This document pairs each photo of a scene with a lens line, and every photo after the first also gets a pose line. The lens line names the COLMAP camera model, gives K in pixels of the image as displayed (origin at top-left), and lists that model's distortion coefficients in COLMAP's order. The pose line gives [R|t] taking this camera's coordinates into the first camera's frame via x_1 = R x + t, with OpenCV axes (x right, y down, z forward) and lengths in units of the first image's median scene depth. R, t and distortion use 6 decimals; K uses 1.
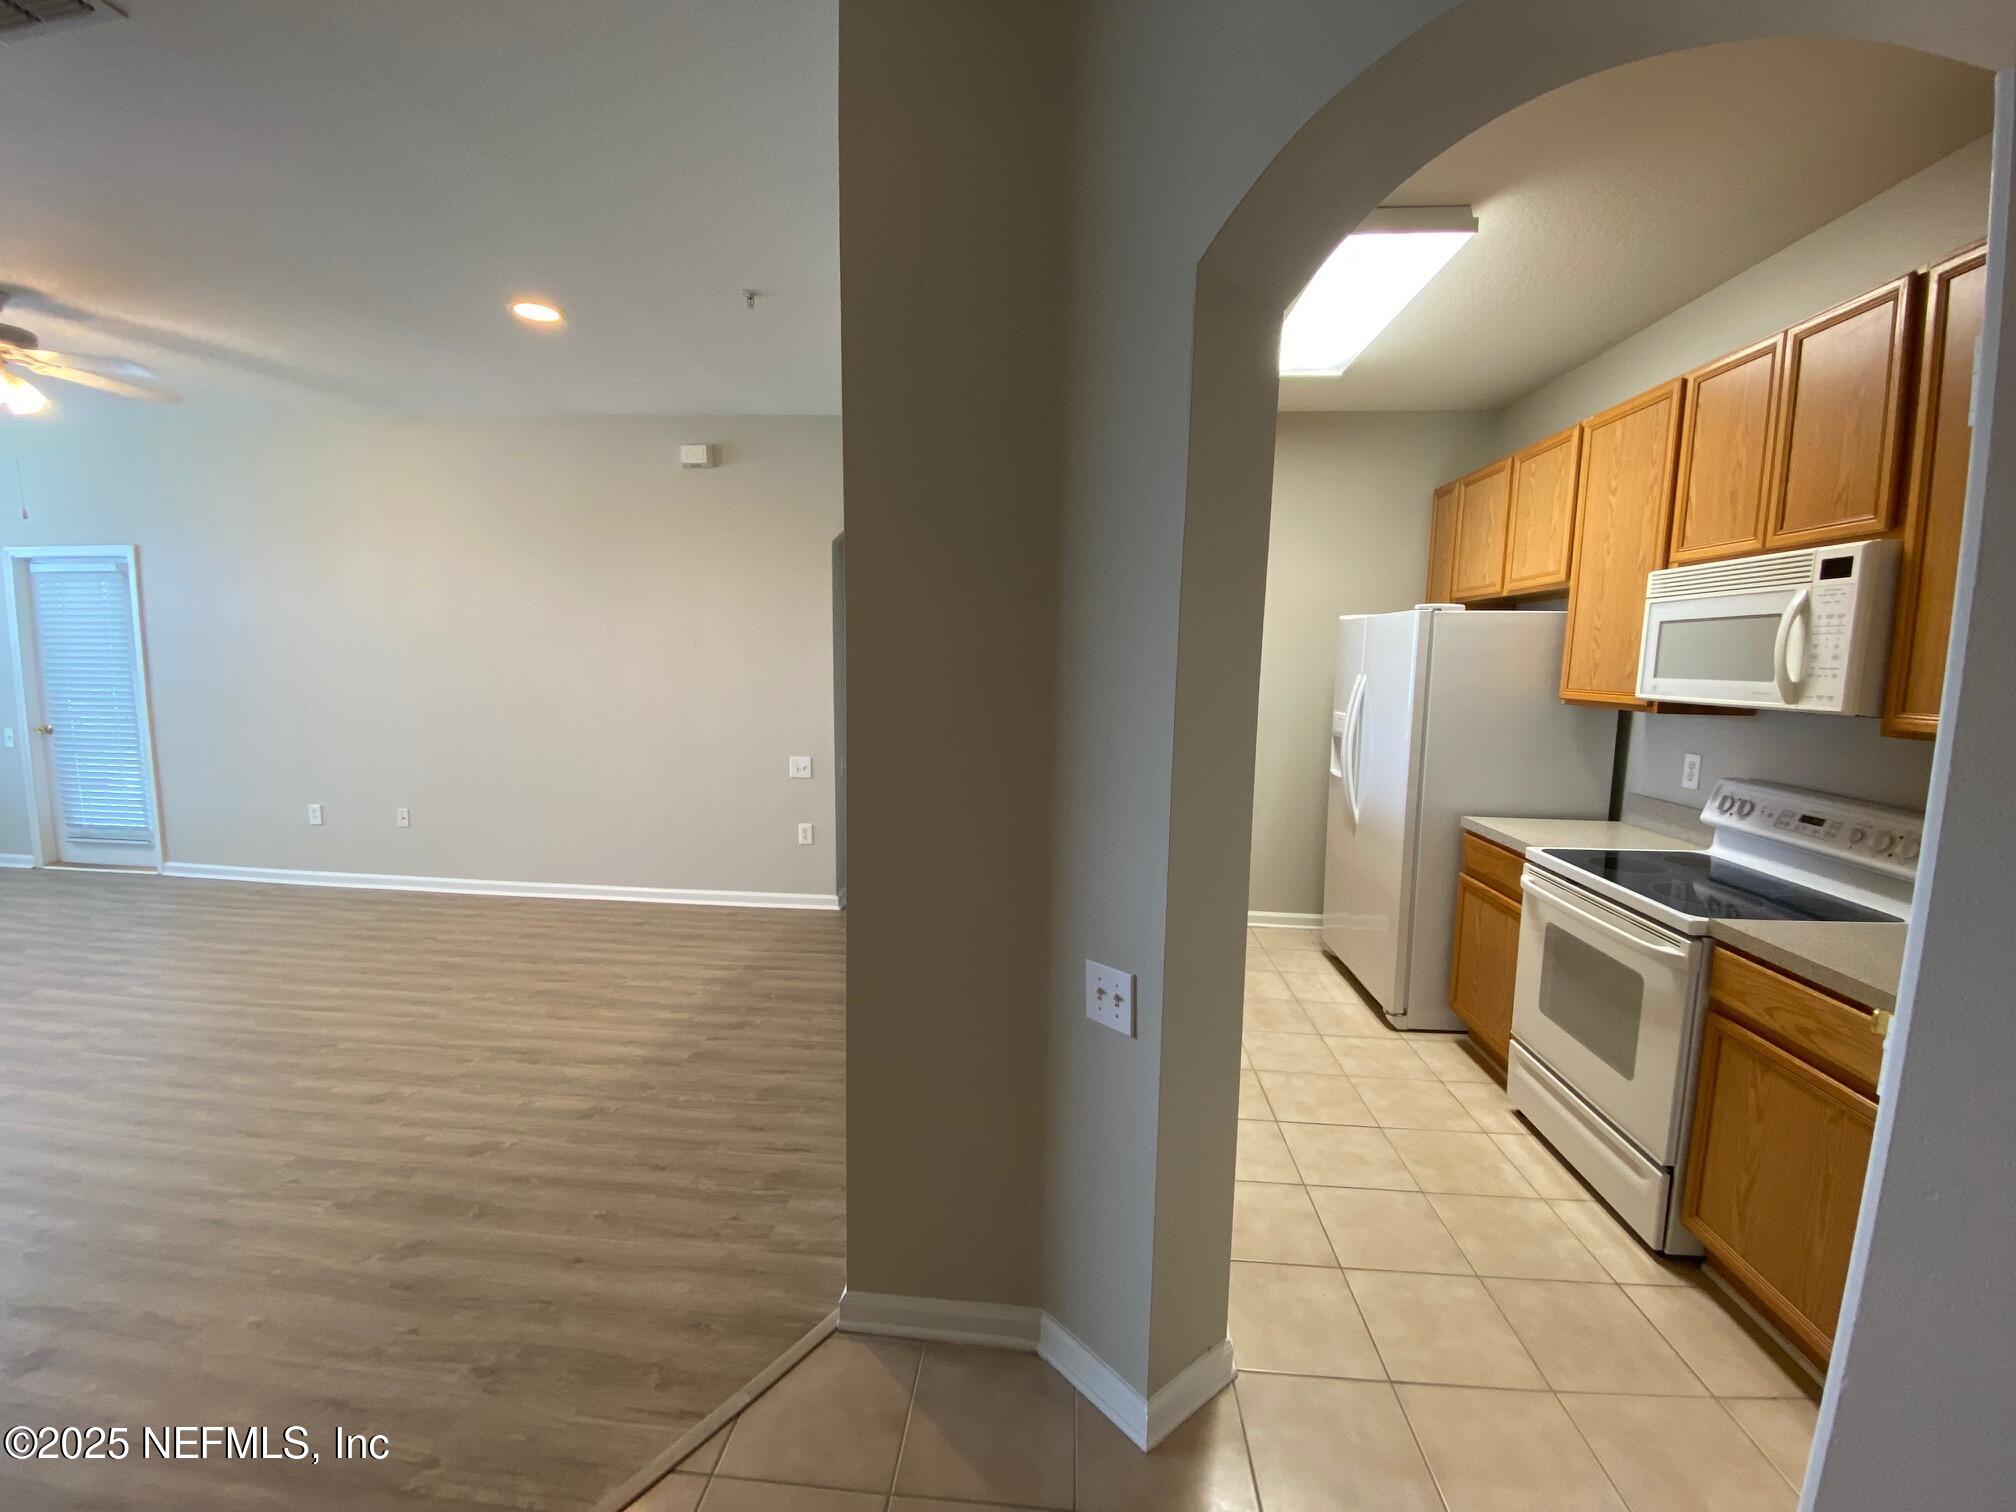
lens RADIAL K [[821.3, 0, 1005.2], [0, 821.3, 751.7], [0, 0, 1]] dist [0.011271, -0.016075]
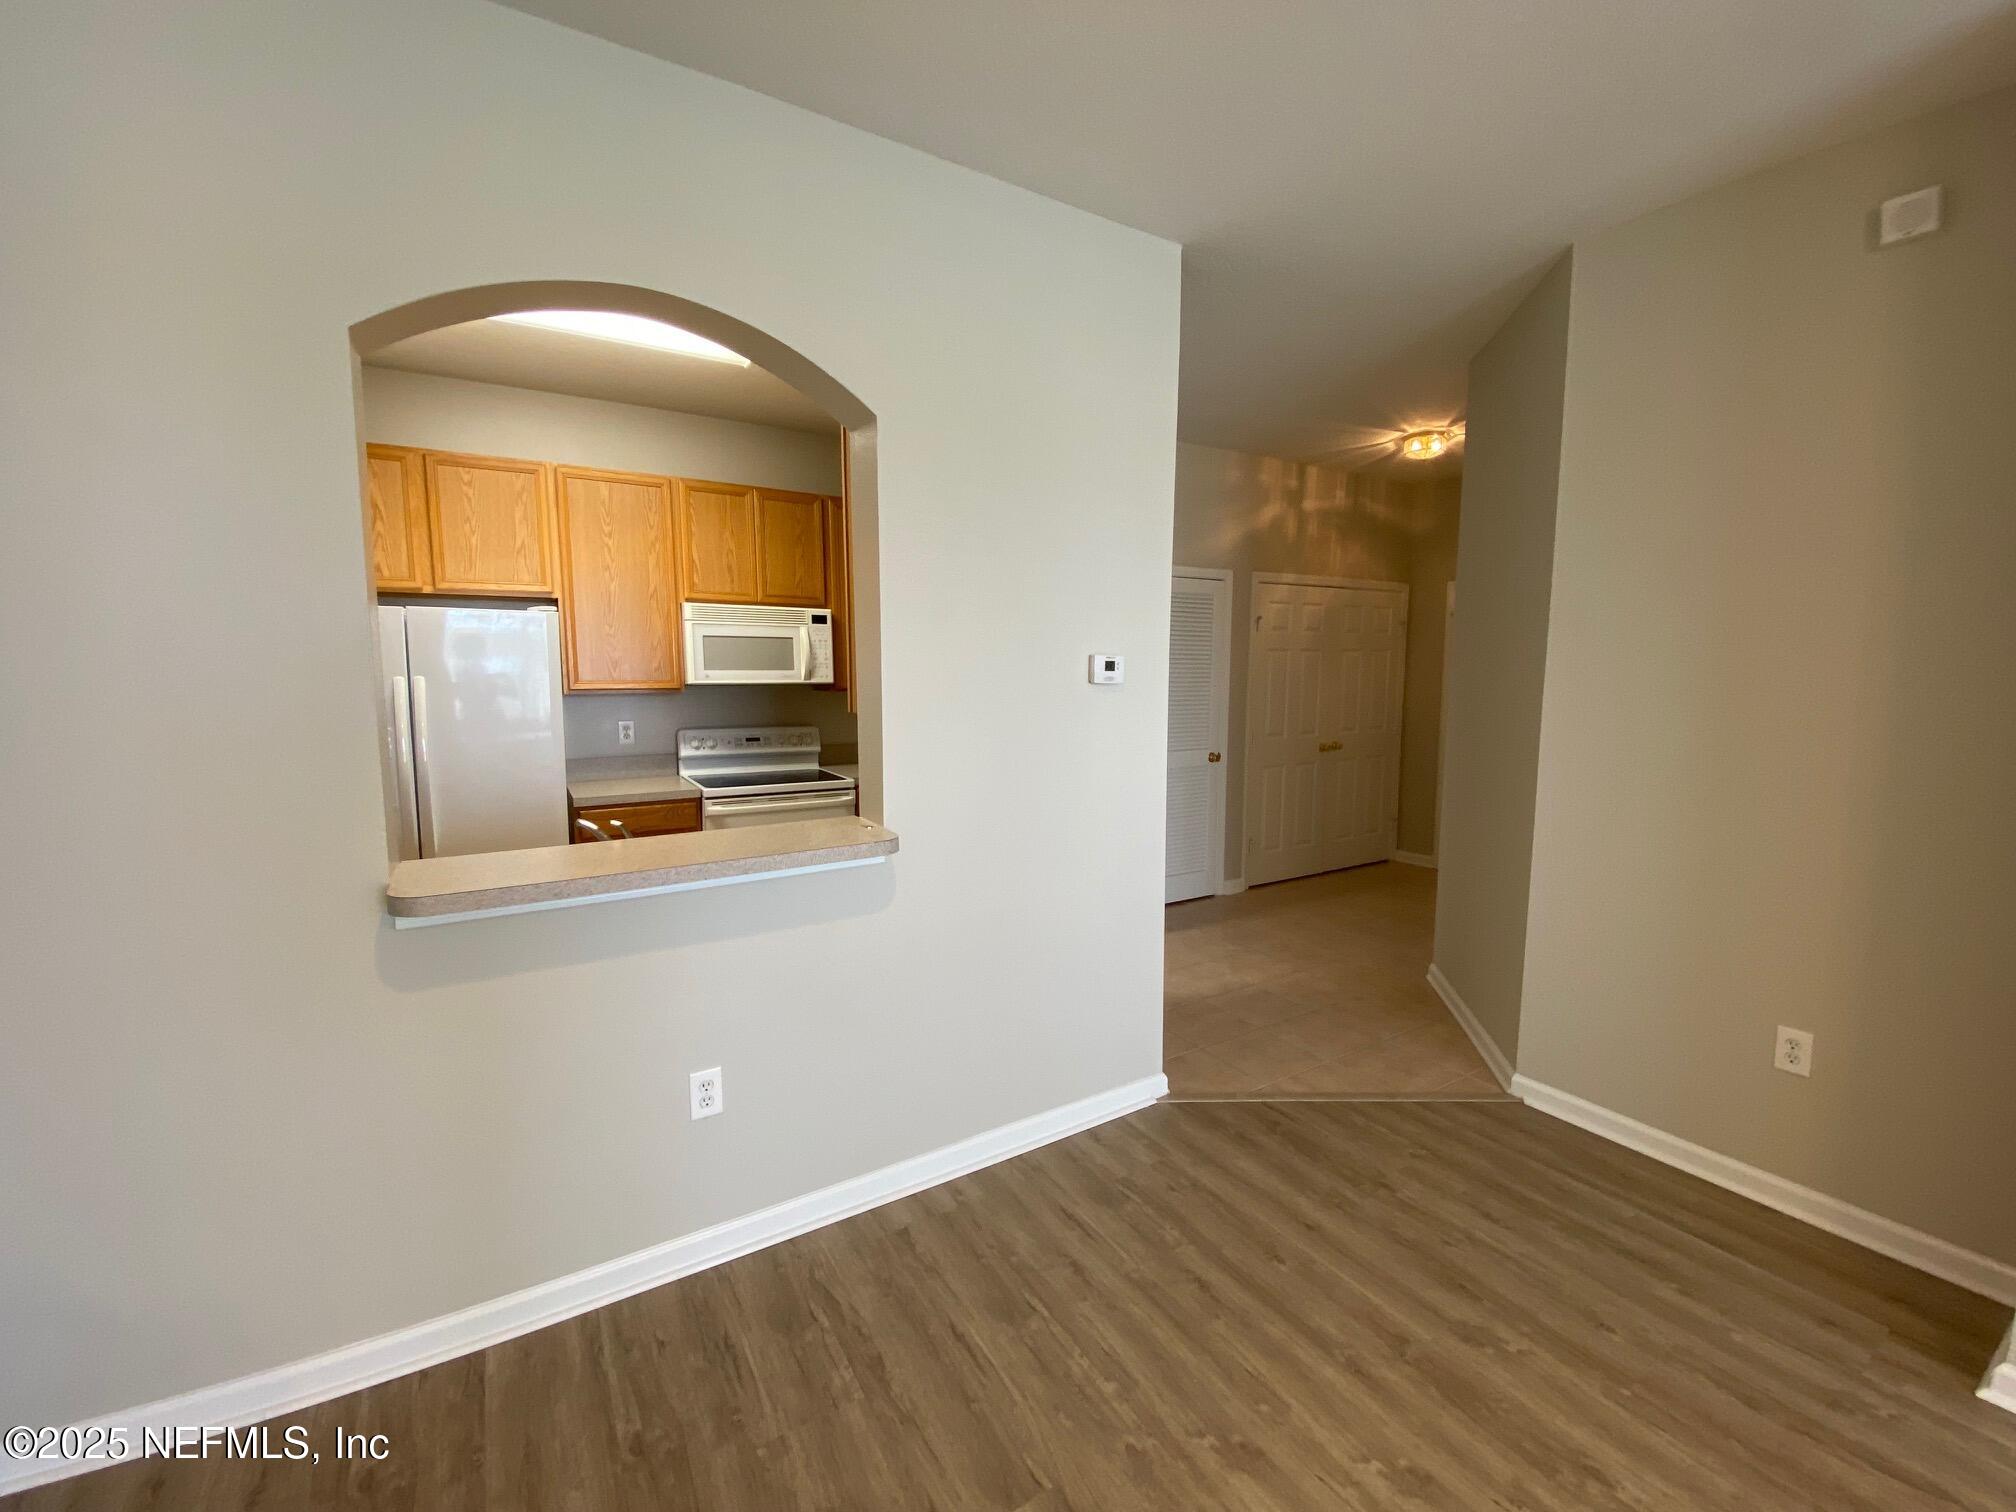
lens RADIAL K [[821.3, 0, 1011.4], [0, 821.3, 756.6], [0, 0, 1]] dist [0.011271, -0.016075]
pose [[-0.594738, -0.104007, 0.797163, -0.708158], [0.083338, 0.978277, 0.189813, -0.146204], [-0.799588, 0.179323, -0.573151, 1.189329]]
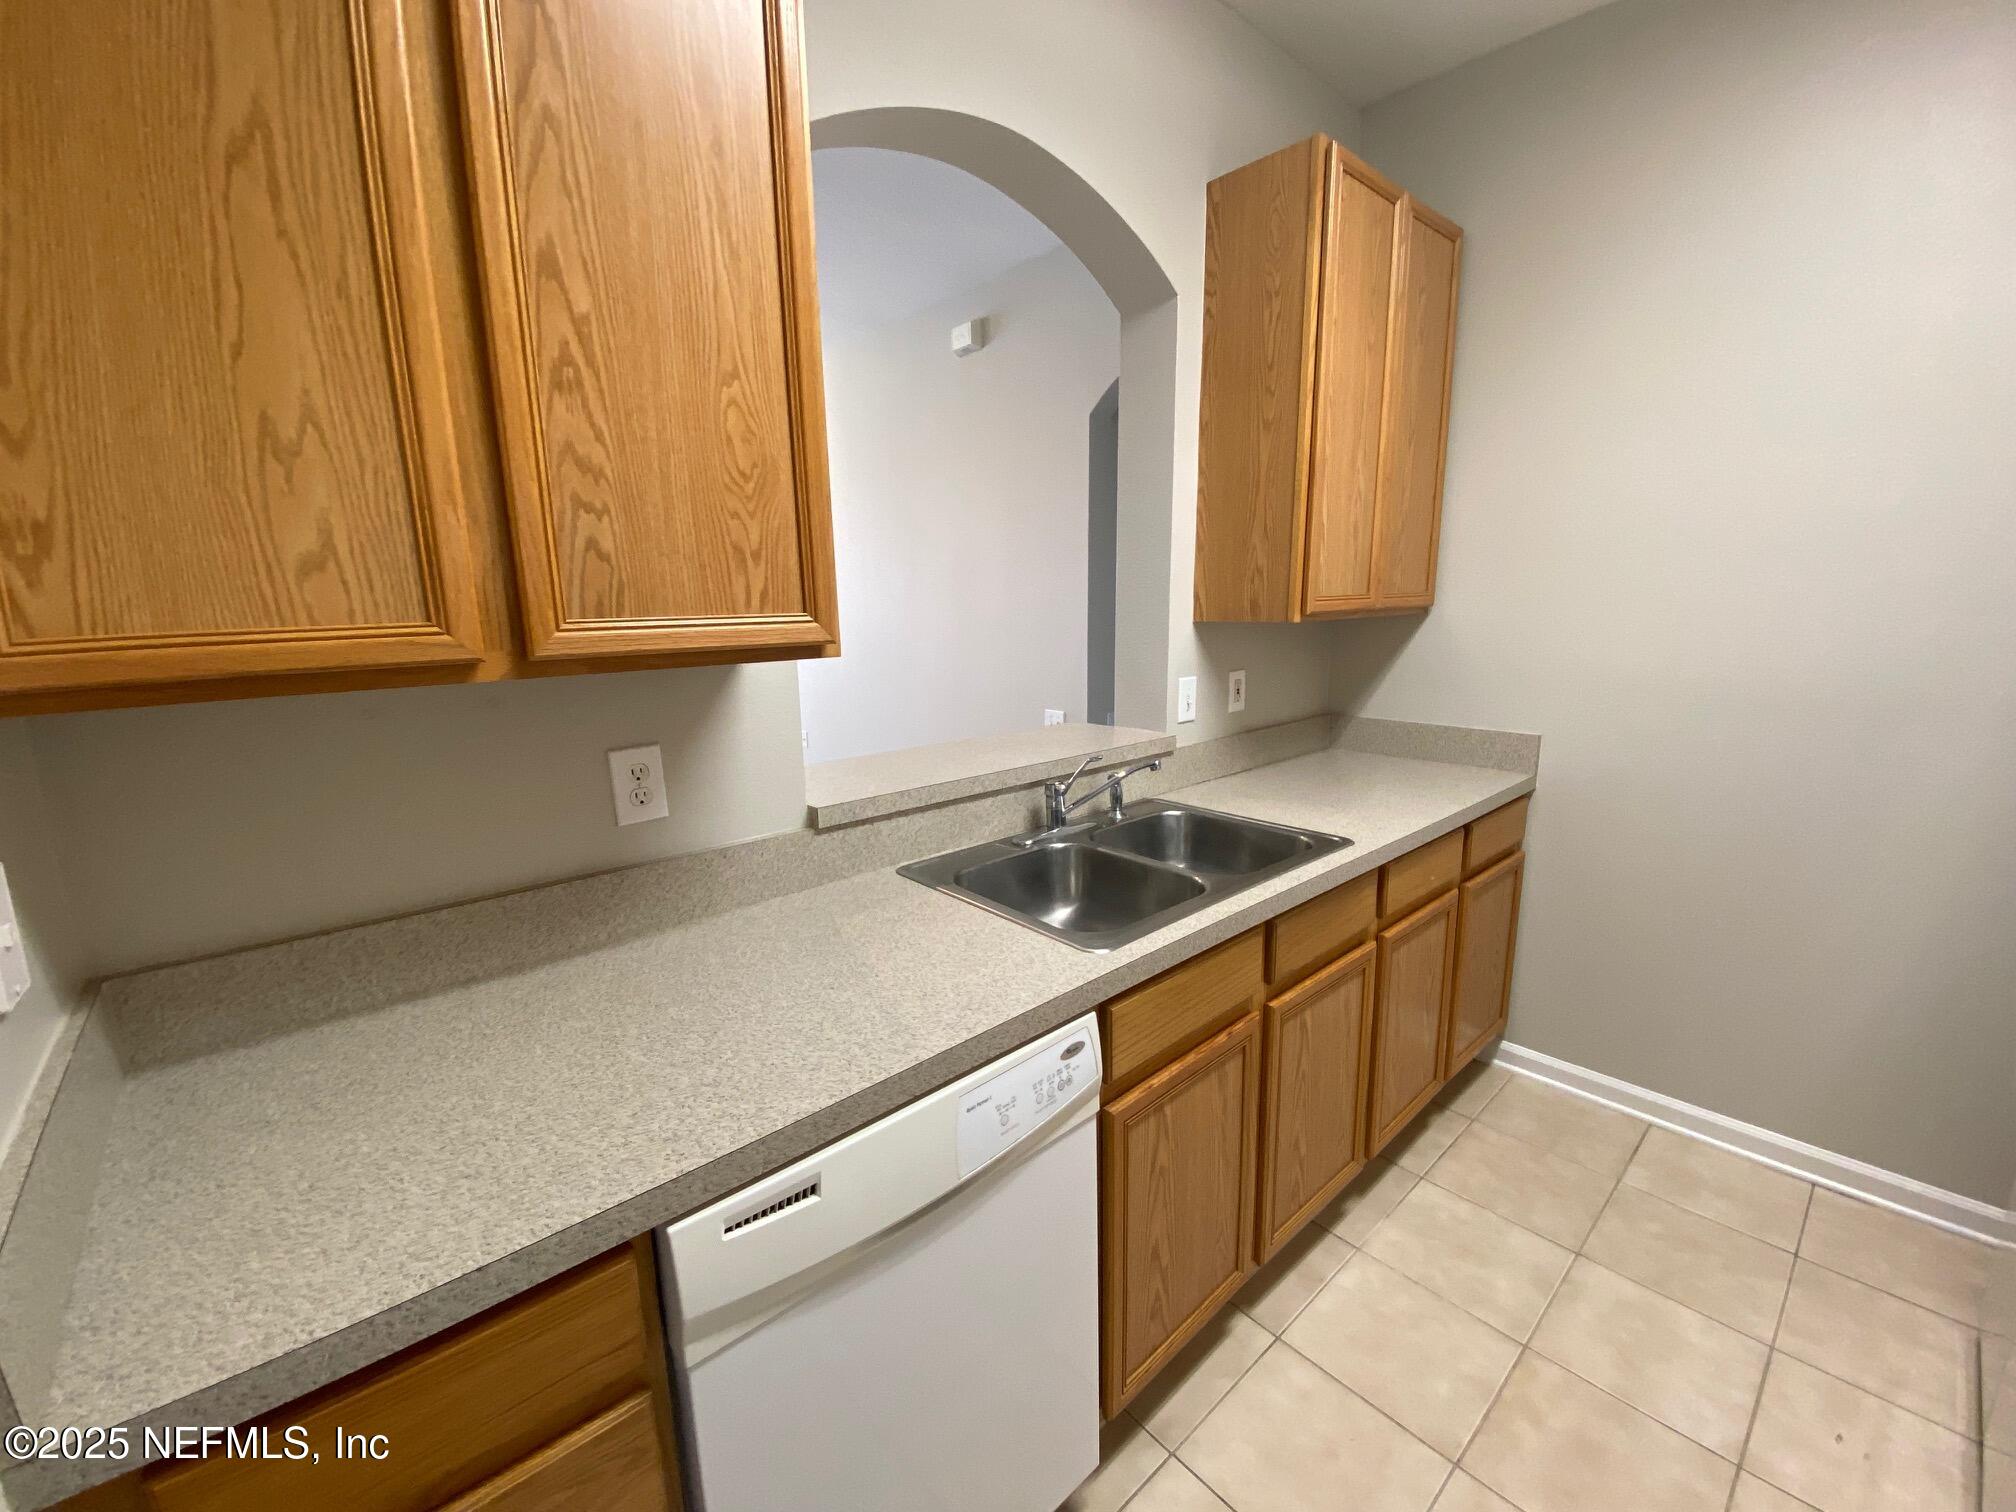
lens RADIAL K [[821.3, 0, 988.6], [0, 821.3, 755.6], [0, 0, 1]] dist [0.011271, -0.016075]
pose [[0.715884, 0.105811, -0.690155, 0.387423], [-0.050295, 0.993697, 0.100179, -0.039664], [0.696406, -0.037005, 0.716694, 0.619312]]
